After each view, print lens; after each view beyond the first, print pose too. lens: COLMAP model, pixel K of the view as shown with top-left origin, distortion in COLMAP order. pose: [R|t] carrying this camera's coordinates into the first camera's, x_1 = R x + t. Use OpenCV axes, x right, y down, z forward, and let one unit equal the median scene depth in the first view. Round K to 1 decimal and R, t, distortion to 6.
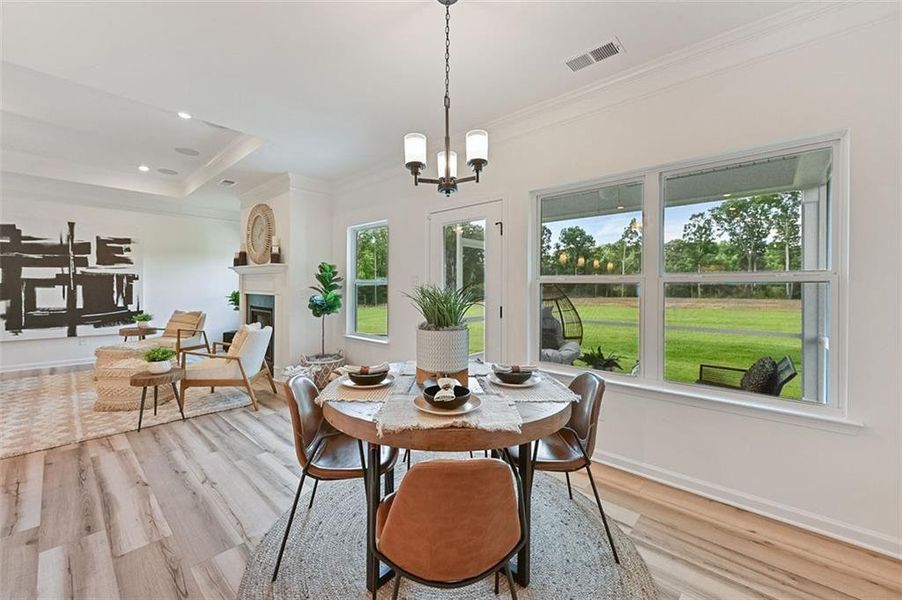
lens RADIAL K [[355.3, 0, 444.6], [0, 355.3, 291.0], [0, 0, 1]] dist [0.001839, -0.000701]
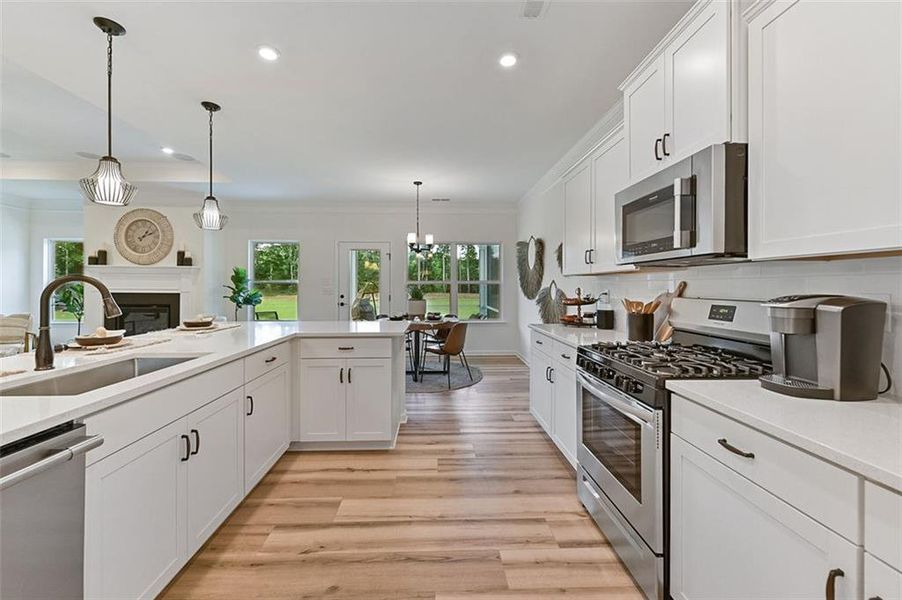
lens RADIAL K [[355.3, 0, 446.3], [0, 355.3, 291.2], [0, 0, 1]] dist [0.001839, -0.000701]
pose [[0.710124, -0.013474, 0.703947, -0.595872], [0.007250, 0.999904, 0.011825, -0.001086], [-0.704039, -0.003293, 0.710154, -0.395721]]
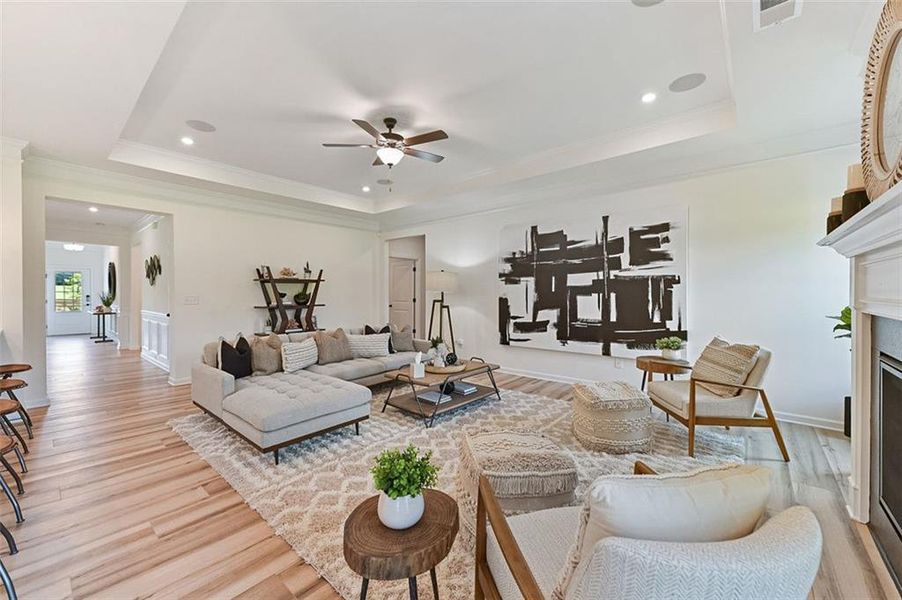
lens RADIAL K [[355.3, 0, 446.9], [0, 355.3, 296.0], [0, 0, 1]] dist [0.001839, -0.000701]
pose [[0.031717, -0.000027, -0.999497, -0.239575], [-0.004772, 0.999989, -0.000179, -0.007225], [0.999485, 0.004775, 0.031717, 0.602155]]
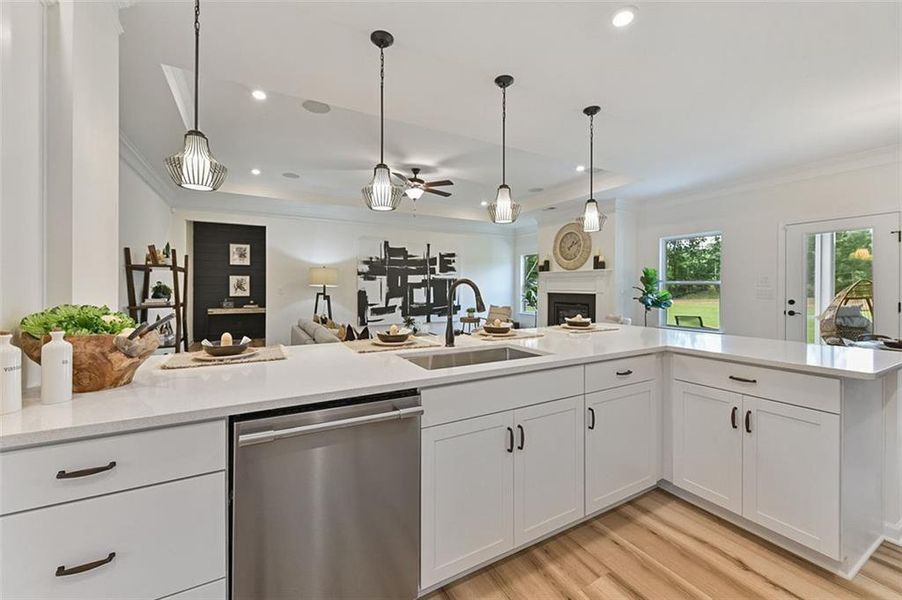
lens RADIAL K [[355.3, 0, 448.7], [0, 355.3, 288.3], [0, 0, 1]] dist [0.001839, -0.000701]
pose [[0.948226, -0.005451, -0.317551, -0.503665], [0.003369, 0.999969, -0.007105, -0.000422], [0.317580, 0.005667, 0.948215, -0.348605]]
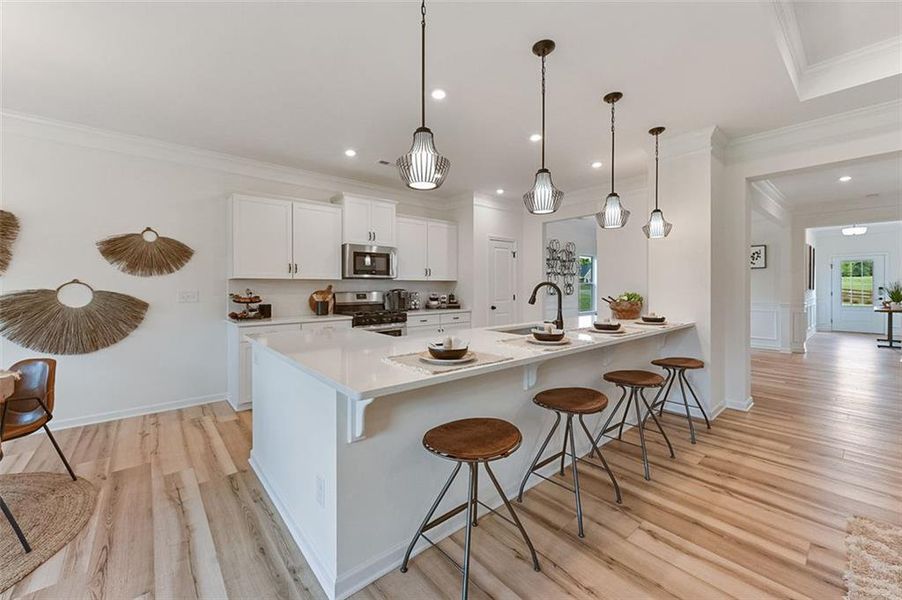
lens RADIAL K [[355.3, 0, 452.6], [0, 355.3, 290.9], [0, 0, 1]] dist [0.001839, -0.000701]
pose [[-0.992749, -0.006449, 0.120032, -0.524022], [-0.004049, 0.999787, 0.020227, -0.010812], [-0.120137, 0.019594, -0.992564, 0.524015]]
